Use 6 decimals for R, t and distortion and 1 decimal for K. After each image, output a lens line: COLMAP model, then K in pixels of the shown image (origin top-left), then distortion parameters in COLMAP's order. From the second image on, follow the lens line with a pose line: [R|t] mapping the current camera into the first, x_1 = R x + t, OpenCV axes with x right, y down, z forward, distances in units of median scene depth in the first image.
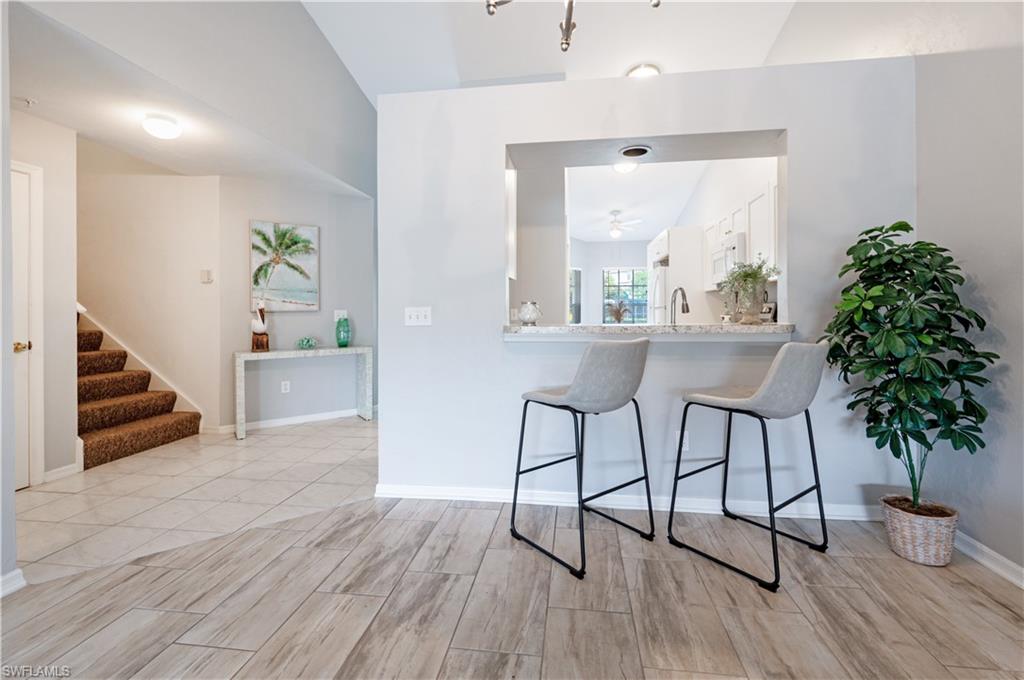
lens RADIAL K [[382.7, 0, 516.5], [0, 382.7, 321.4], [0, 0, 1]] dist [0.002573, 0.000127]
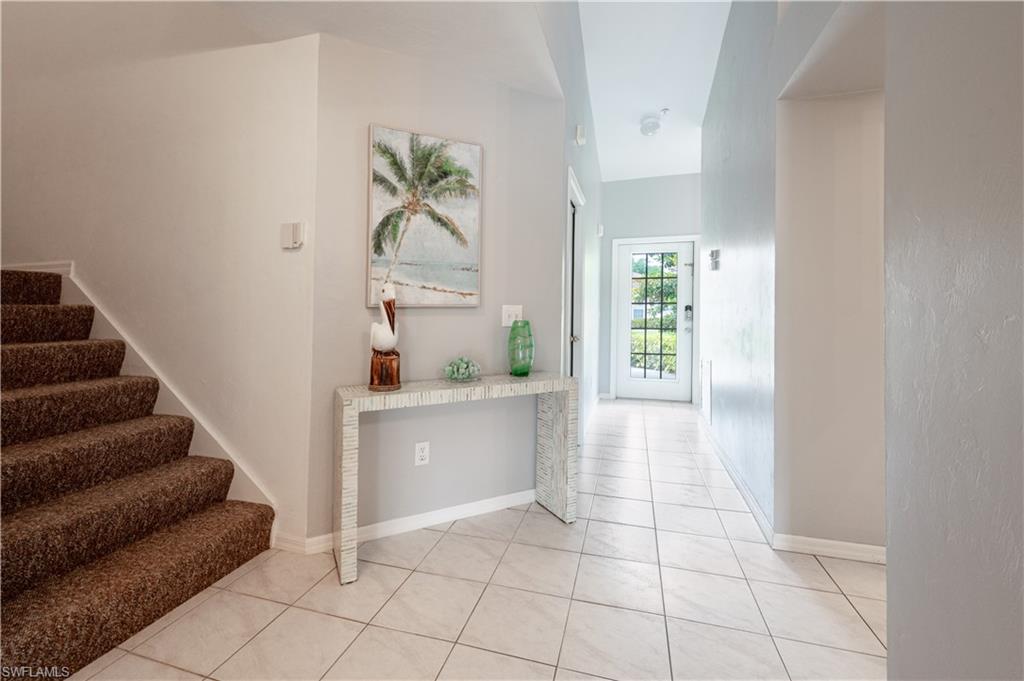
lens RADIAL K [[372.6, 0, 491.5], [0, 372.6, 312.6], [0, 0, 1]] dist [0.011687, 0.000036]
pose [[0.979816, 0.014431, -0.199378, -0.445891], [-0.017177, 0.999780, -0.012053, -0.014802], [0.199160, 0.015234, 0.979849, 0.564932]]
